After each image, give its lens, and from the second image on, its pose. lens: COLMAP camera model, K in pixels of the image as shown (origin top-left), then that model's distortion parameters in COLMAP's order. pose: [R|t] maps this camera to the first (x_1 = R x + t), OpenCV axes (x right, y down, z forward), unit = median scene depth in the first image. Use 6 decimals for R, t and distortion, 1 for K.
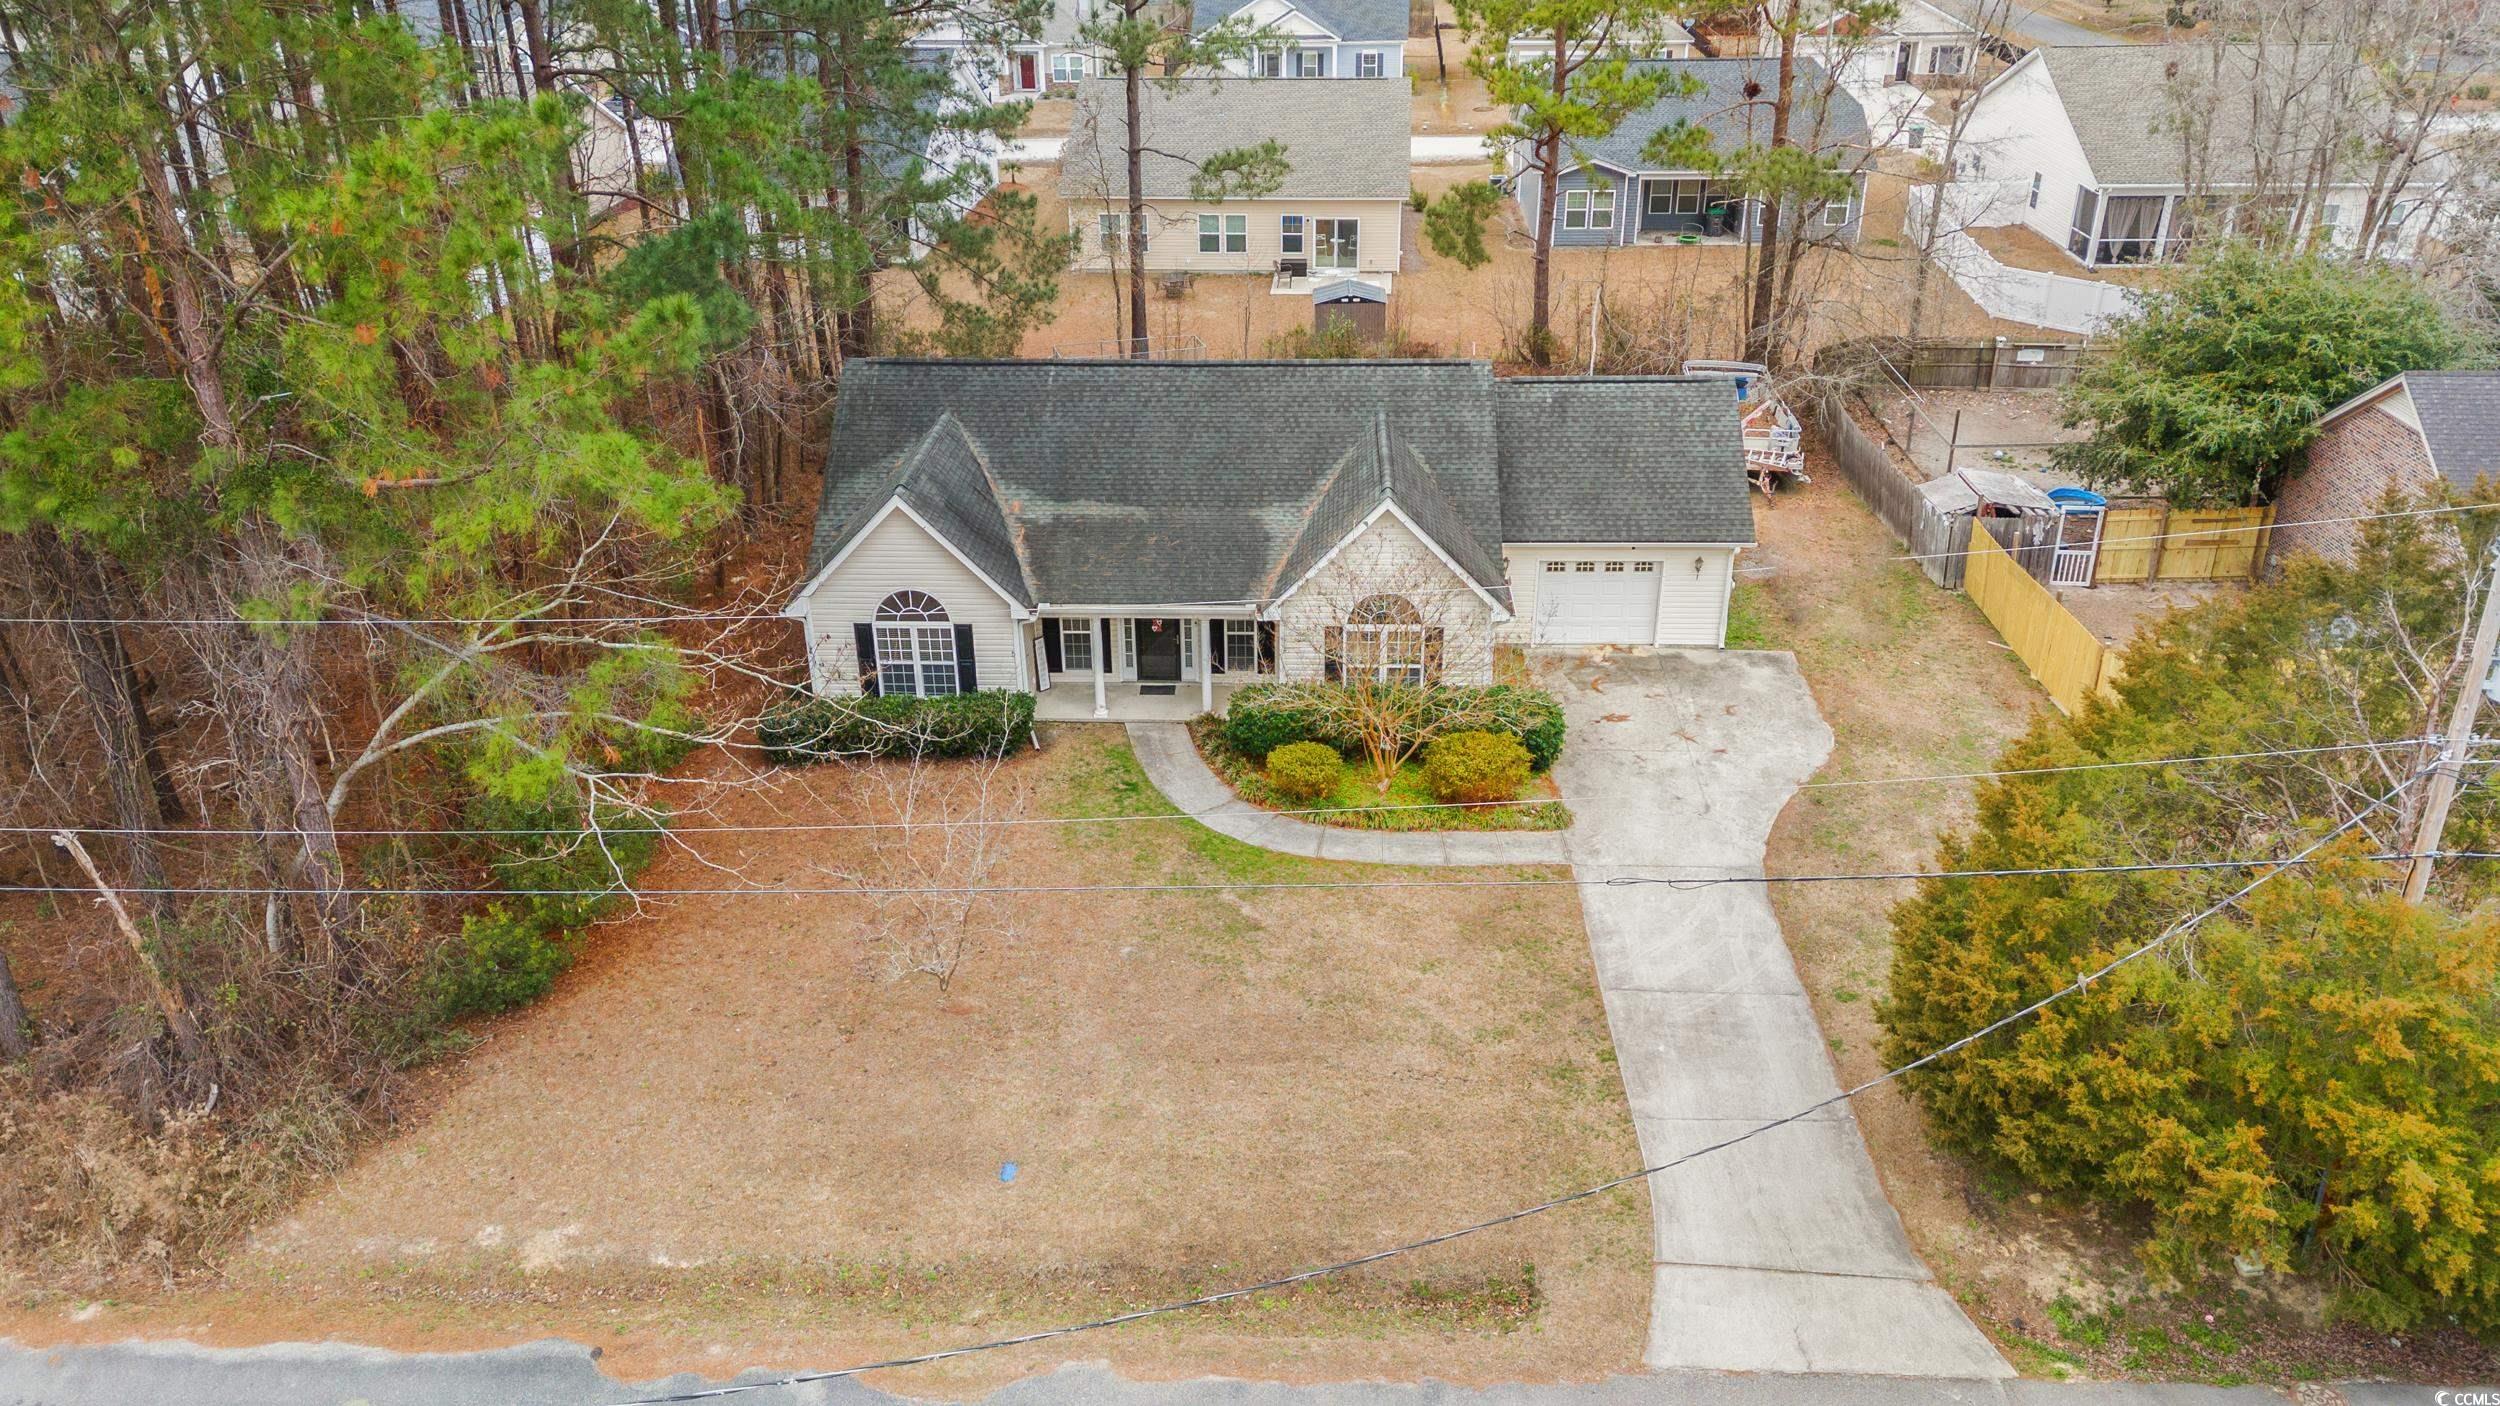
lens RADIAL K [[1779.2, 0, 1250.0], [0, 1779.2, 703.0], [0, 0, 1]] dist [0.040097, -0.004801]
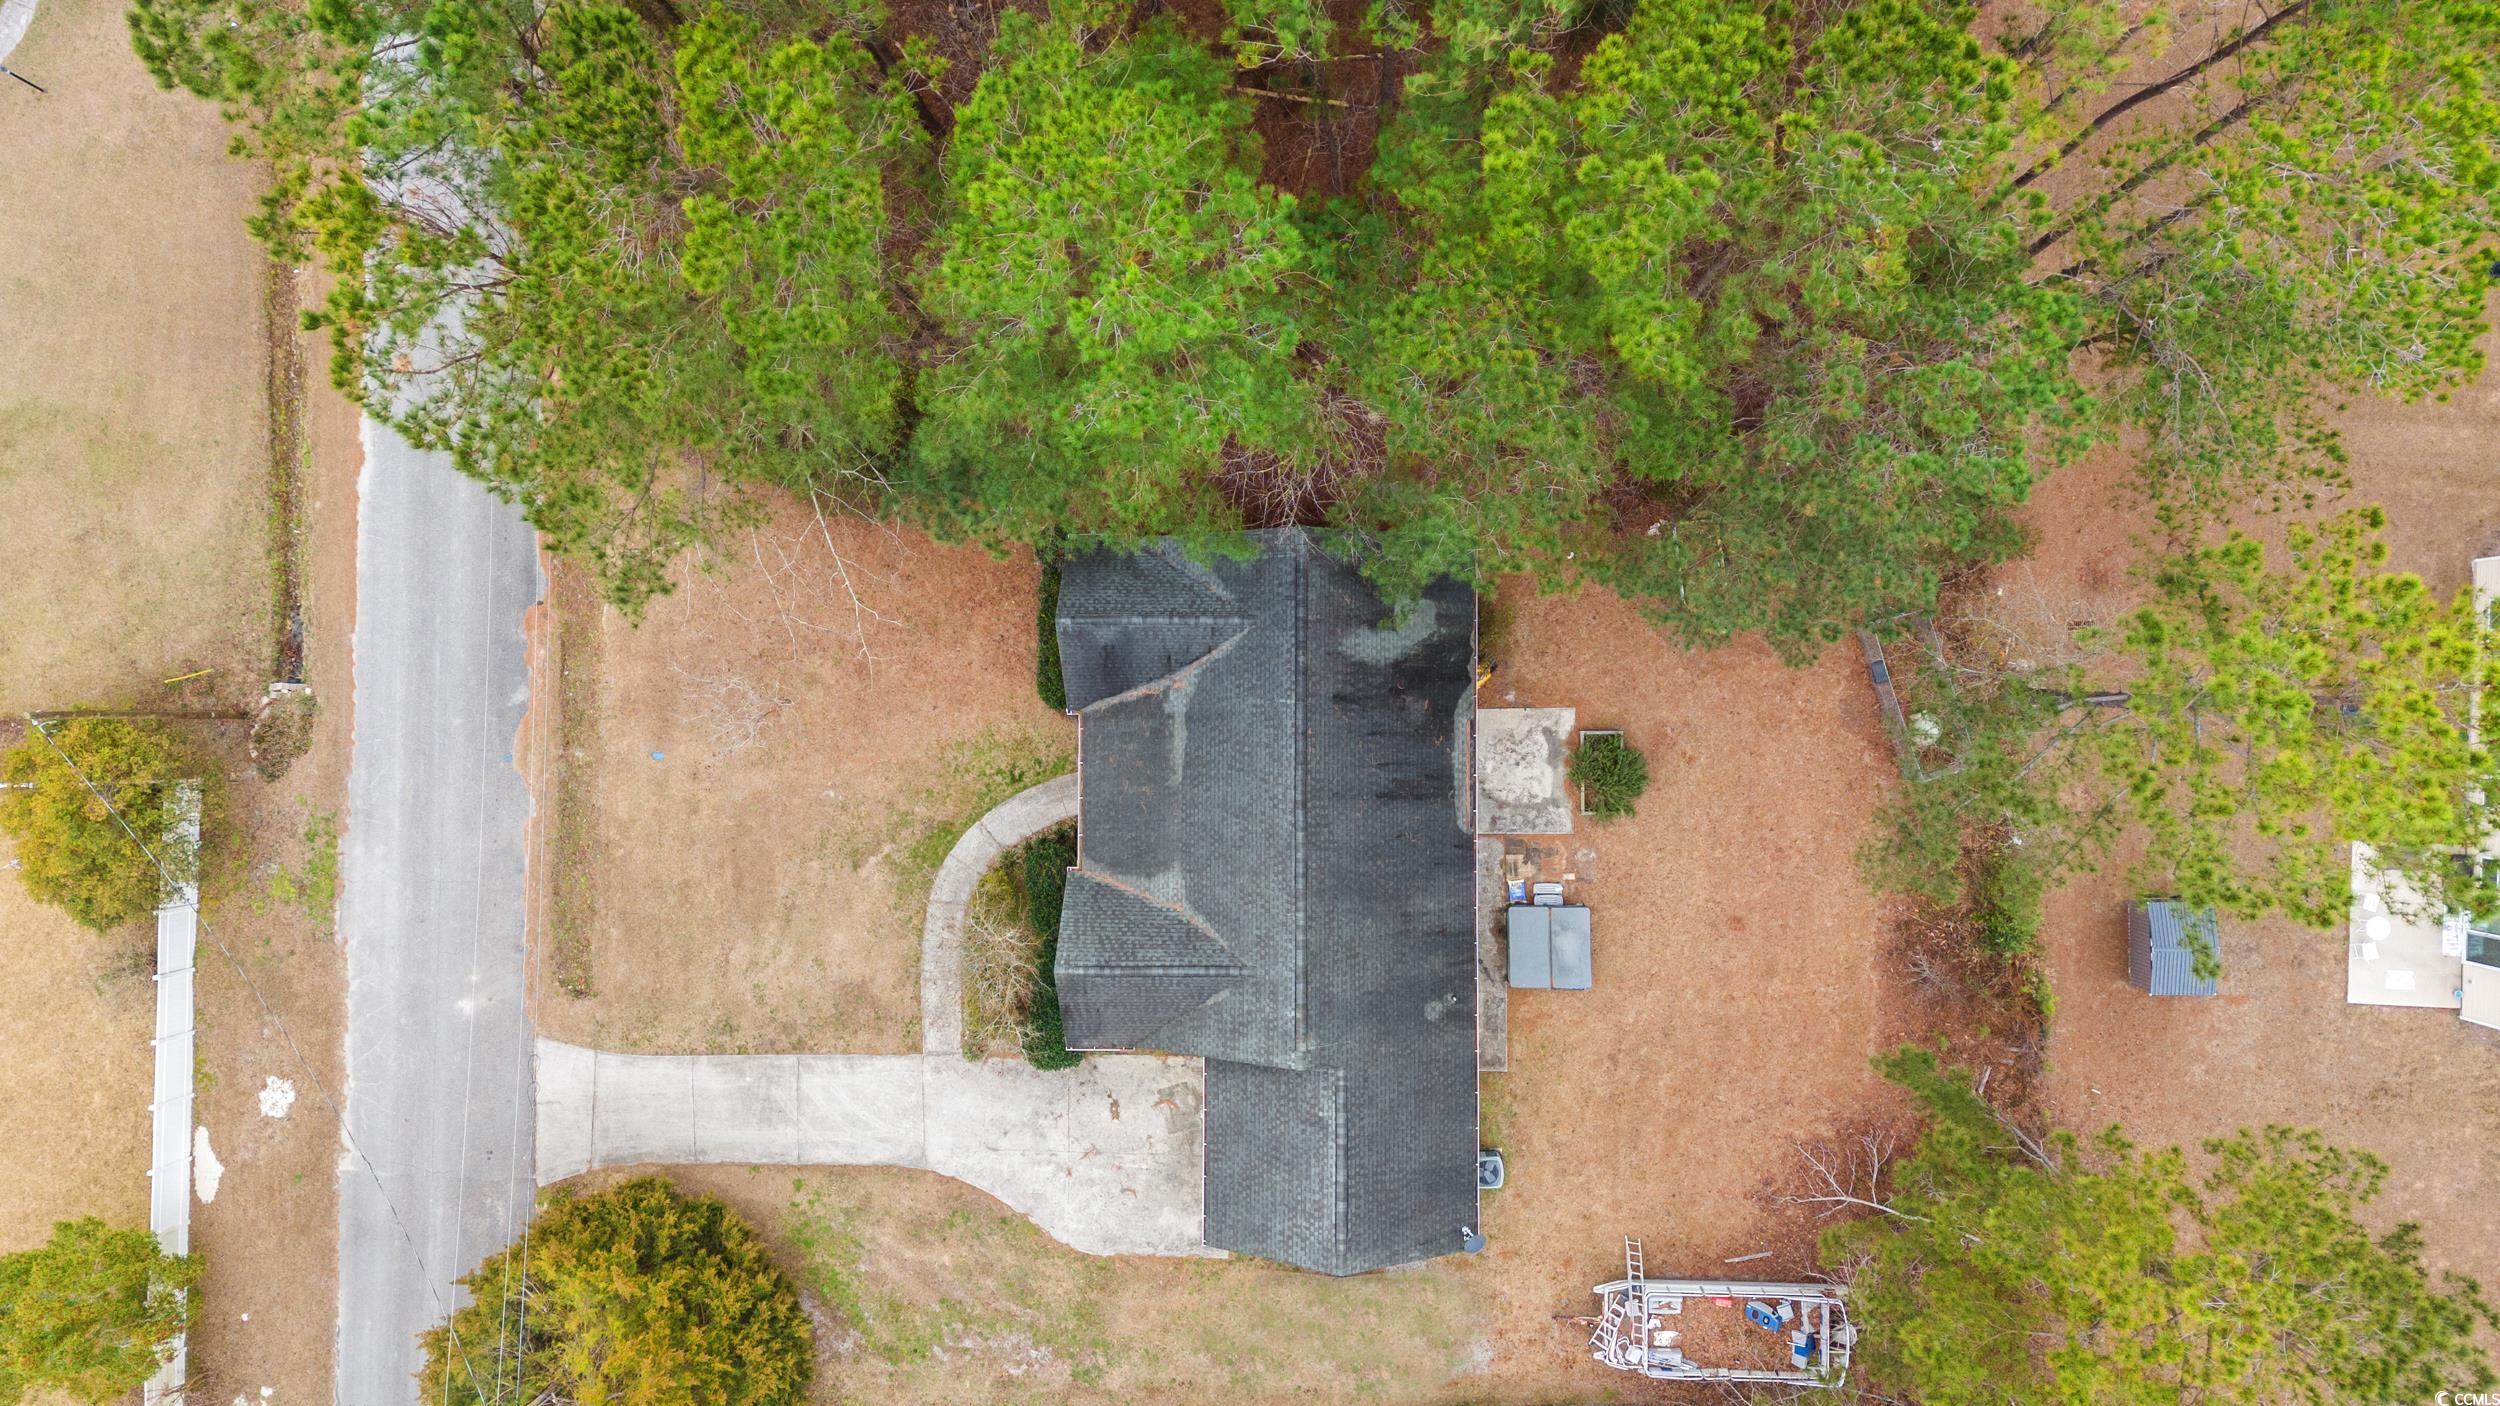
lens RADIAL K [[1779.2, 0, 1250.0], [0, 1779.2, 703.0], [0, 0, 1]] dist [0.040097, -0.004801]
pose [[0.036068, 0.999337, 0.004955, -0.127220], [-0.445749, 0.011650, 0.895082, -1.358206], [0.894431, -0.034493, 0.445874, 0.480303]]
